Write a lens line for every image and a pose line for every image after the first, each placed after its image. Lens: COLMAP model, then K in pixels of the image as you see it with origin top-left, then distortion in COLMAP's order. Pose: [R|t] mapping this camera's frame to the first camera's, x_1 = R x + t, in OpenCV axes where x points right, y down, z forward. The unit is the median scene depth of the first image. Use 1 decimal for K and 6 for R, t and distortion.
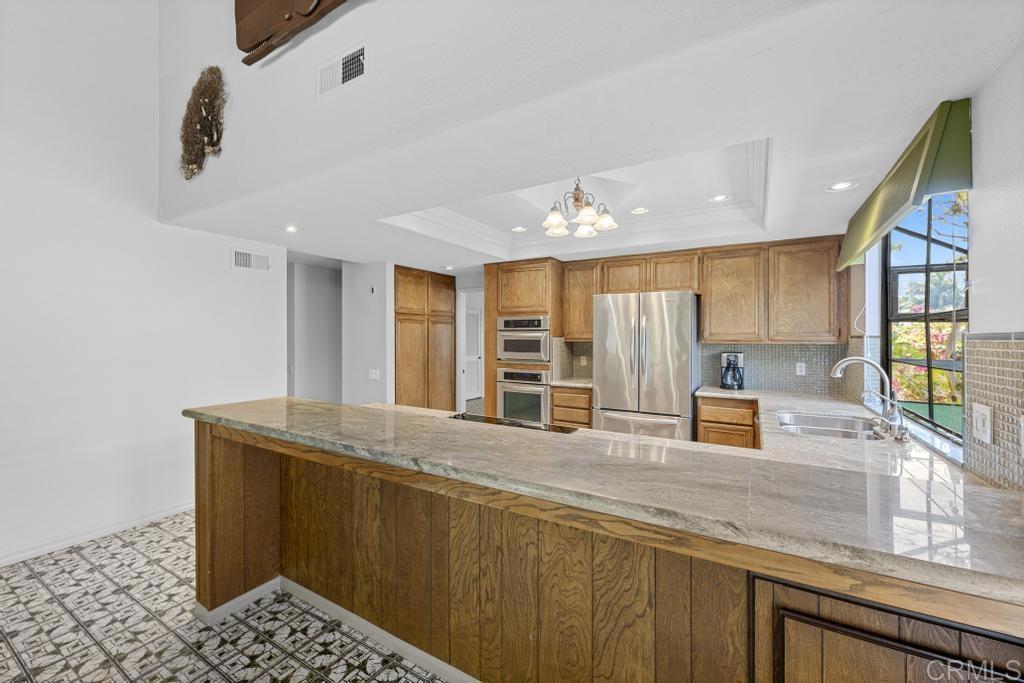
lens RADIAL K [[415.9, 0, 518.4], [0, 415.9, 337.3], [0, 0, 1]] dist [0.002330, -0.000873]
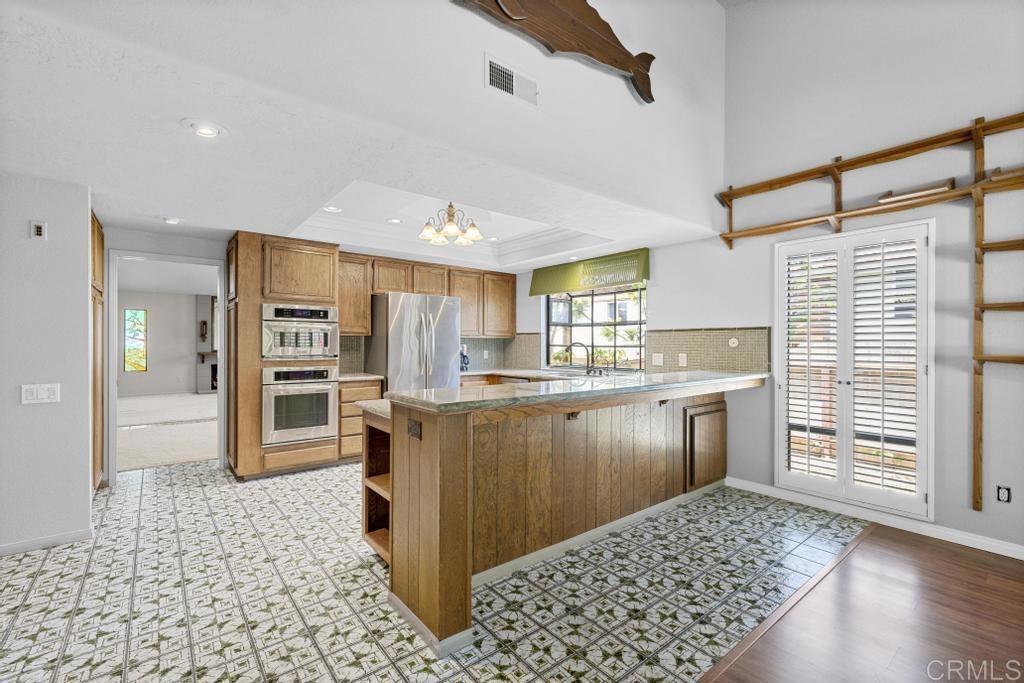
lens RADIAL K [[448.7, 0, 521.3], [0, 448.7, 344.9], [0, 0, 1]] dist [0.011237, -0.000083]
pose [[0.333407, -0.004824, 0.942771, -0.906010], [-0.002383, 0.999979, 0.005960, 0.031530], [-0.942780, -0.004234, 0.333388, 0.331365]]
